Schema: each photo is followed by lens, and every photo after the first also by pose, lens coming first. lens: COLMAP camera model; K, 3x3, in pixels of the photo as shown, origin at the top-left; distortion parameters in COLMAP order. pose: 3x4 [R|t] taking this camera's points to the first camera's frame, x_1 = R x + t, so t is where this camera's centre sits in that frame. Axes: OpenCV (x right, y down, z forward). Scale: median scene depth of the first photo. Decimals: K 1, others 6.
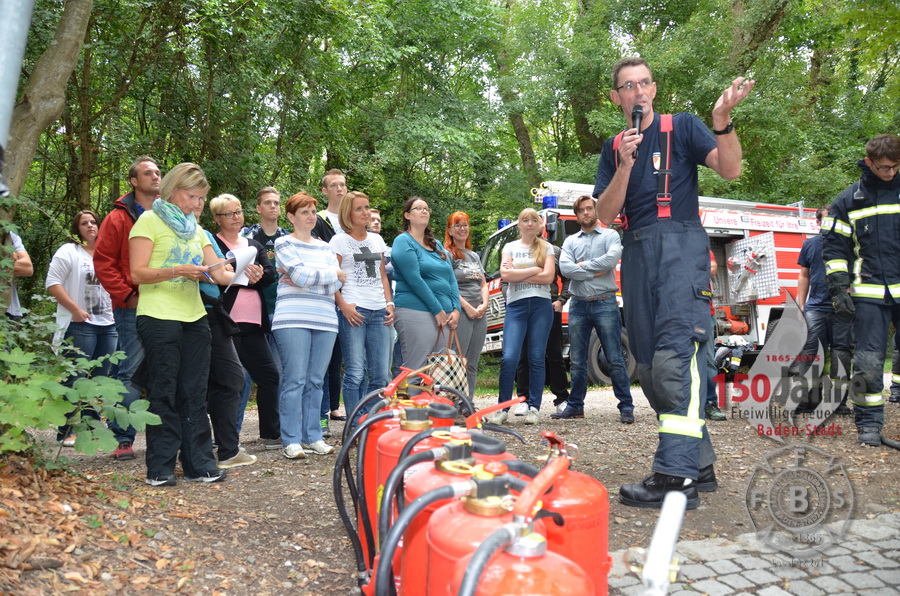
lens RADIAL K [[693.4, 0, 486.4], [0, 693.4, 307.0], [0, 0, 1]] dist [-0.044087, 0.002229]
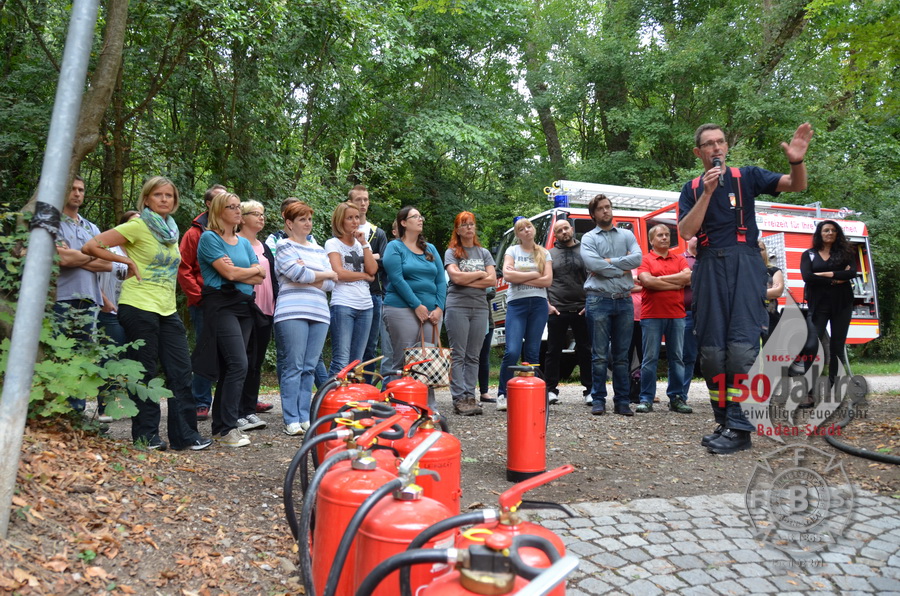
lens RADIAL K [[695.1, 0, 482.0], [0, 695.1, 315.3], [0, 0, 1]] dist [-0.033664, -0.002136]
pose [[0.998776, 0.019802, -0.045335, 0.096028], [-0.018767, 0.999556, 0.023143, -0.013714], [0.045773, -0.022264, 0.998704, -0.154301]]
